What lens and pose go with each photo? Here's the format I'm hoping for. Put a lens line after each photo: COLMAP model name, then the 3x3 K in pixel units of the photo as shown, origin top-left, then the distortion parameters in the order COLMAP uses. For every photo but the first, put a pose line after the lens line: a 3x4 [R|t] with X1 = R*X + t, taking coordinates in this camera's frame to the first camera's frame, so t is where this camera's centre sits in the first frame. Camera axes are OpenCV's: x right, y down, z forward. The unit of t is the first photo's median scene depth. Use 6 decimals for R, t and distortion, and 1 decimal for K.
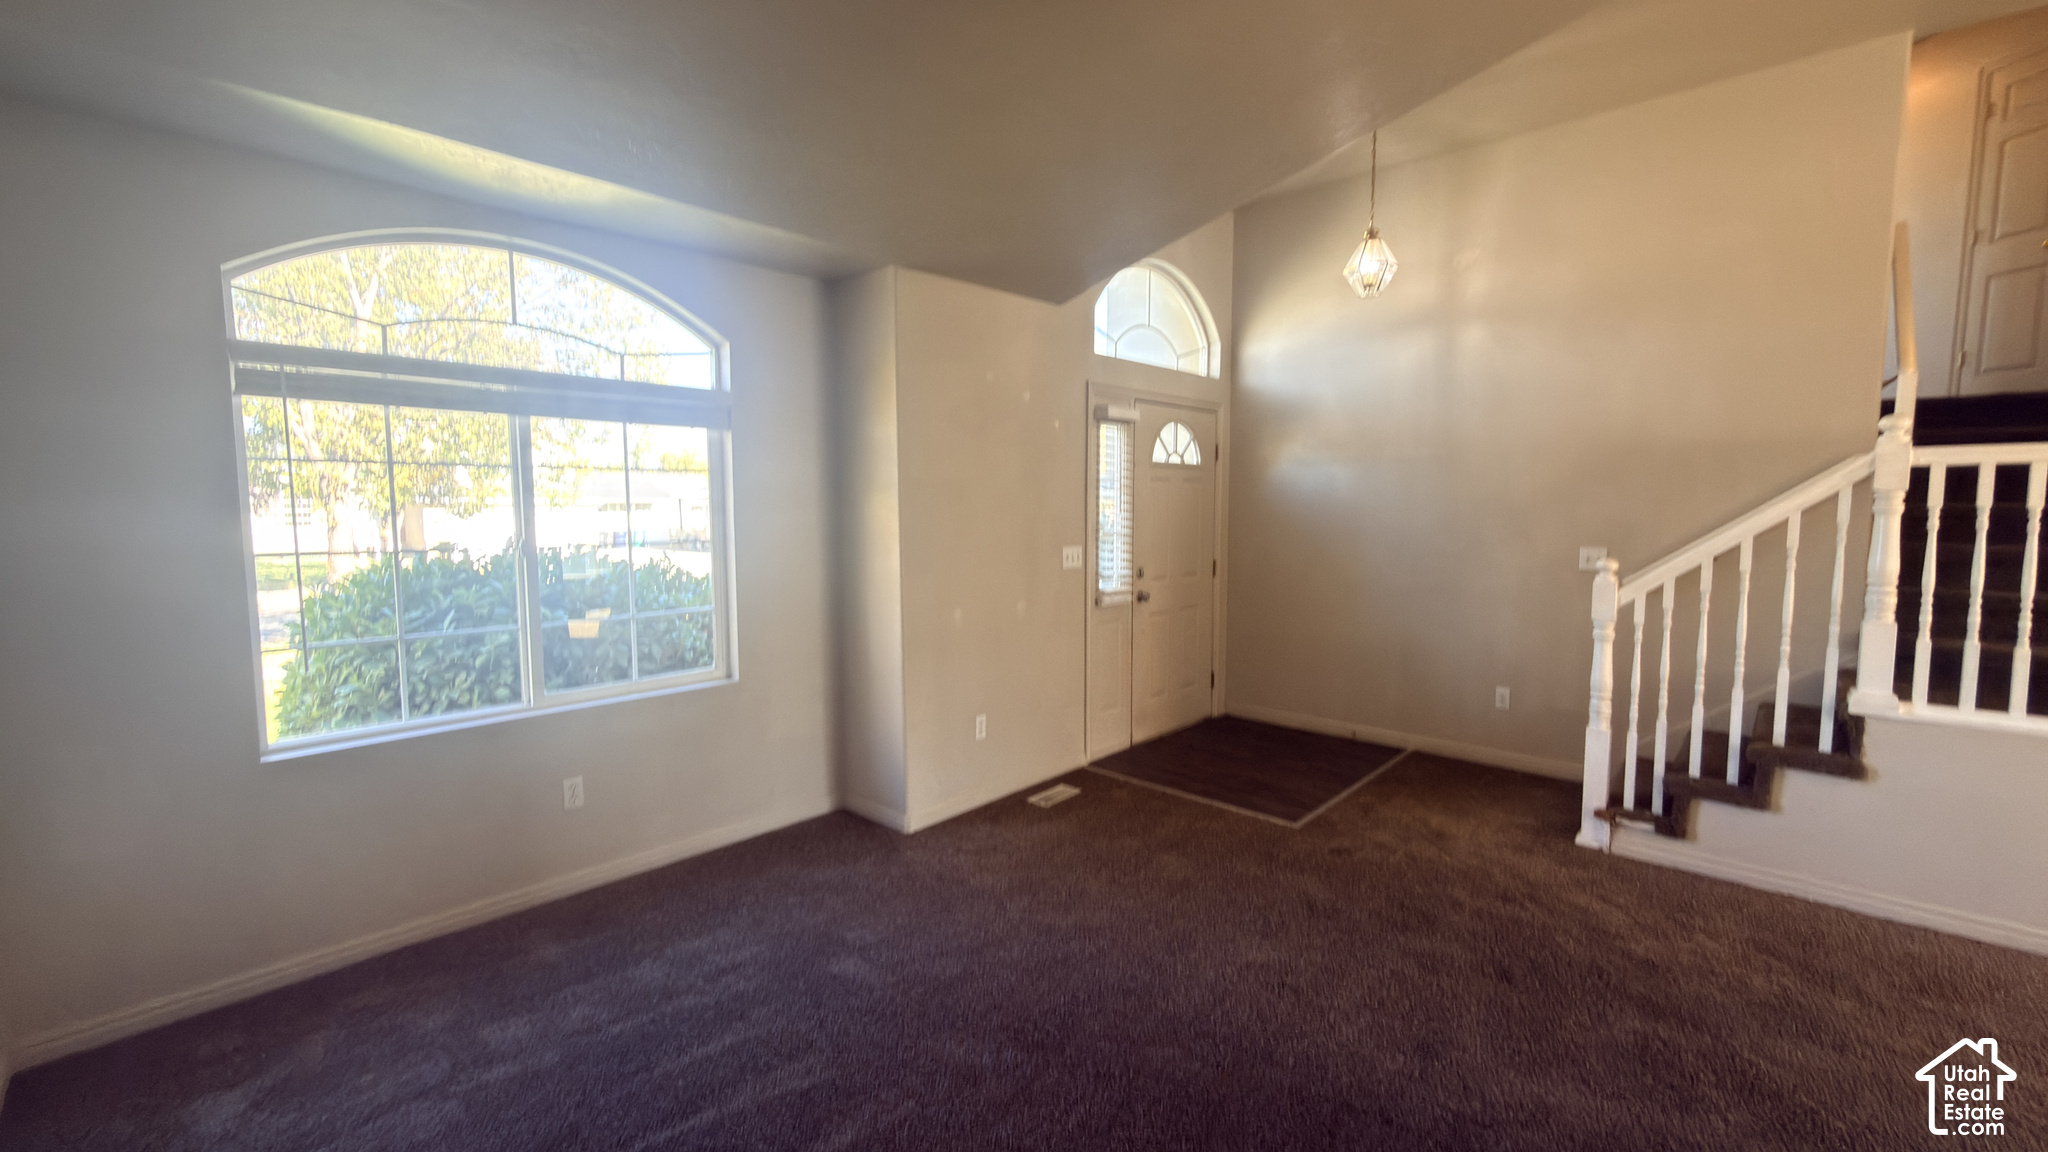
lens RADIAL K [[821.8, 0, 1021.0], [0, 821.8, 569.7], [0, 0, 1]] dist [0.001077, -0.000274]
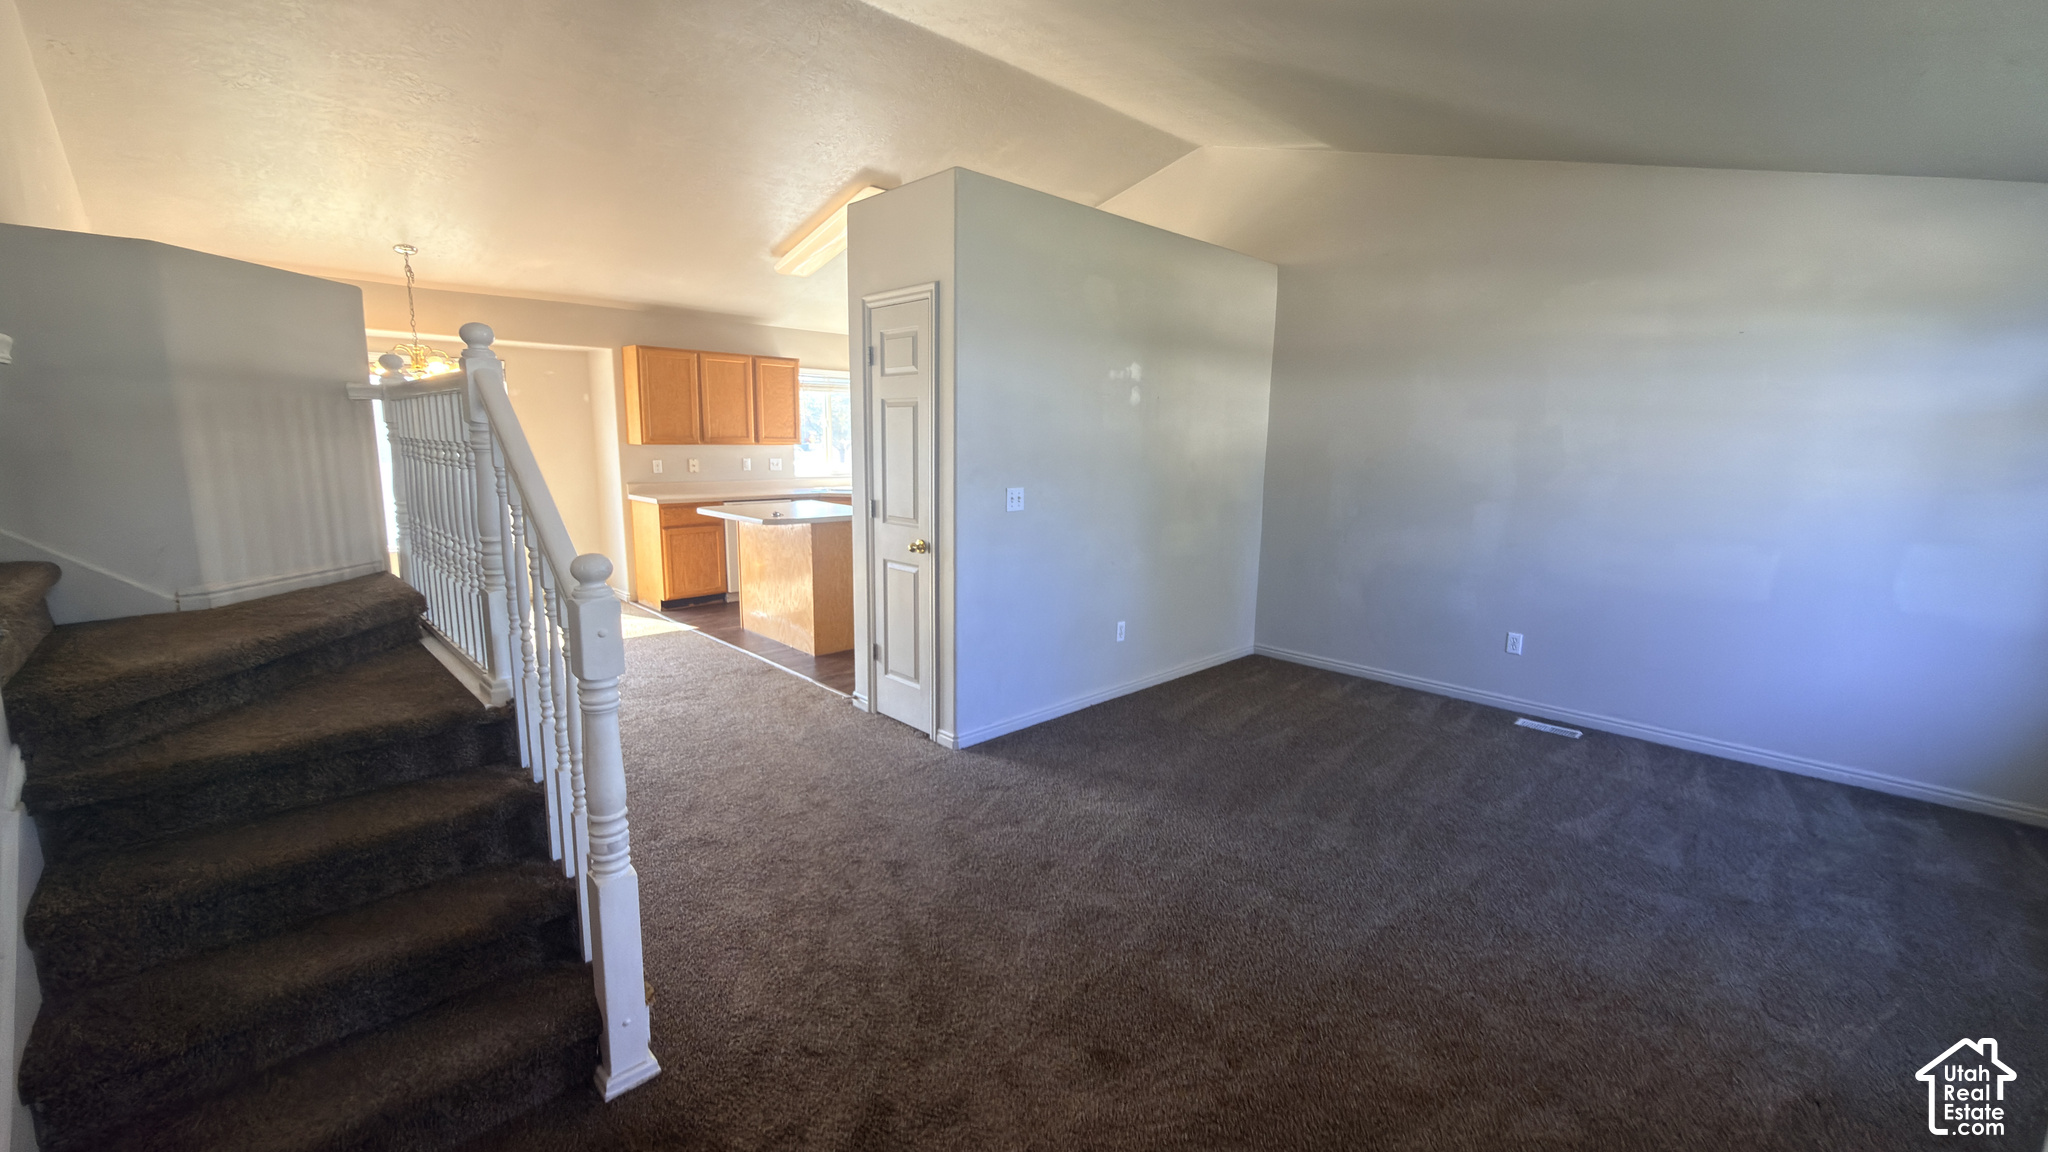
lens RADIAL K [[821.8, 0, 1021.0], [0, 821.8, 569.7], [0, 0, 1]] dist [0.001077, -0.000274]
pose [[-0.999313, -0.014520, 0.034091, 0.438817], [-0.006099, 0.971930, 0.235190, -0.121976], [-0.036549, 0.234821, -0.971351, 1.490050]]
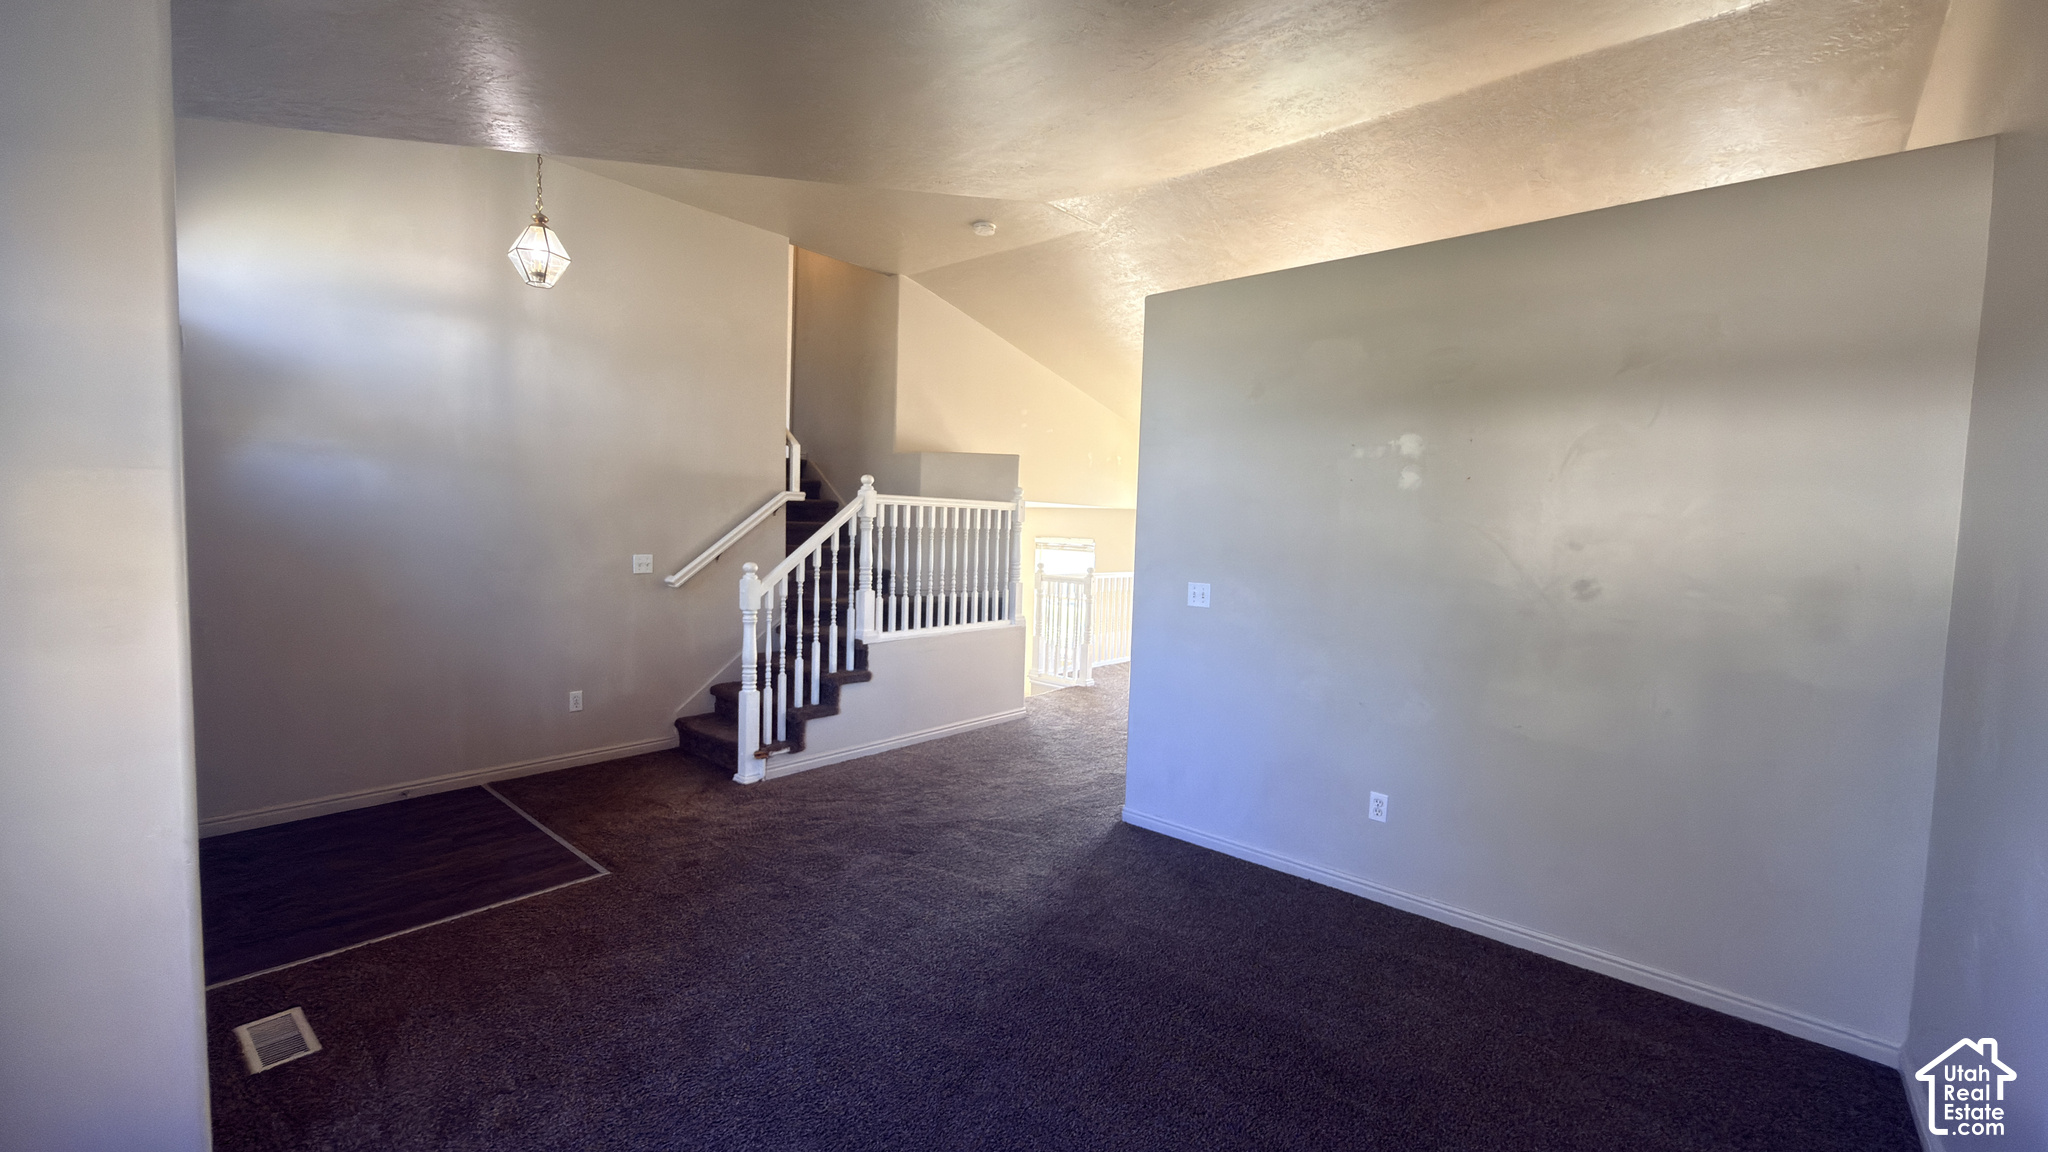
lens RADIAL K [[821.8, 0, 1021.0], [0, 821.8, 569.7], [0, 0, 1]] dist [0.001077, -0.000274]
pose [[-0.035839, -0.054261, 0.997883, -0.621426], [0.048802, 0.997239, 0.055979, -0.054183], [-0.998165, 0.050705, -0.033092, 0.613424]]
